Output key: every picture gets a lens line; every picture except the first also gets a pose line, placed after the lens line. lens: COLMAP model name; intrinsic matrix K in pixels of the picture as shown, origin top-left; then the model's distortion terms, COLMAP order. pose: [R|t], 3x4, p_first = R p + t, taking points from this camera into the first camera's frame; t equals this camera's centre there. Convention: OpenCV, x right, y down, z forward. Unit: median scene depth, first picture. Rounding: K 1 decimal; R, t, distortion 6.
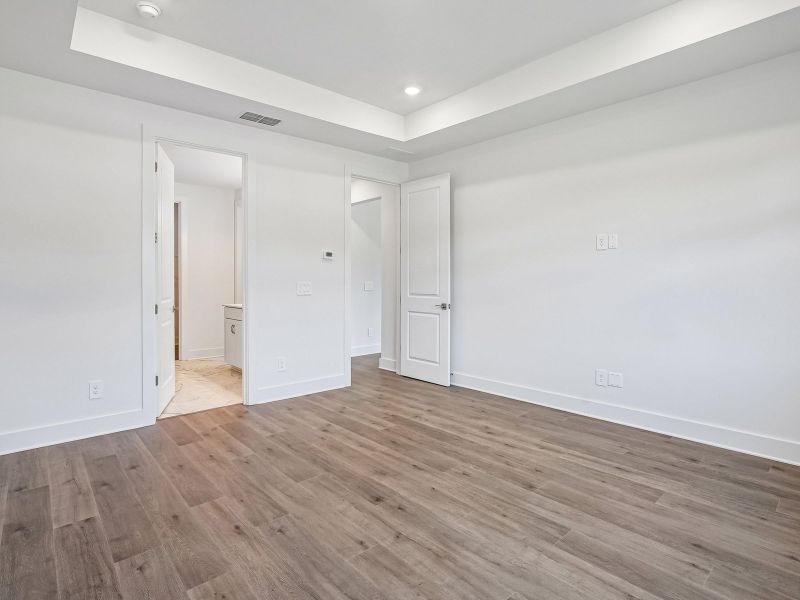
lens RADIAL K [[428.3, 0, 397.8], [0, 428.3, 296.6], [0, 0, 1]] dist [-0.003477, 0.004394]
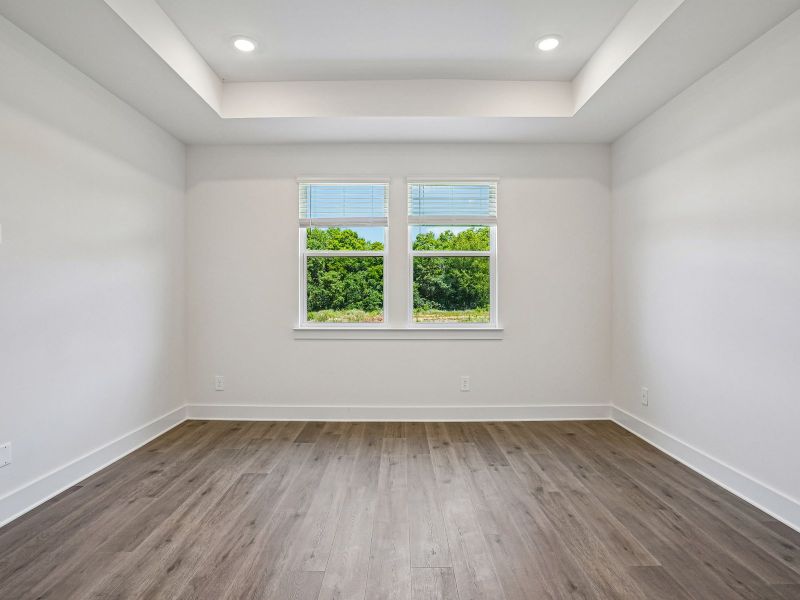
lens RADIAL K [[428.3, 0, 396.8], [0, 428.3, 300.4], [0, 0, 1]] dist [-0.003477, 0.004394]
pose [[-0.748525, -0.005891, 0.663081, -0.465028], [0.017571, 0.999433, 0.028714, -0.053772], [-0.662874, 0.033144, -0.747997, 1.501573]]
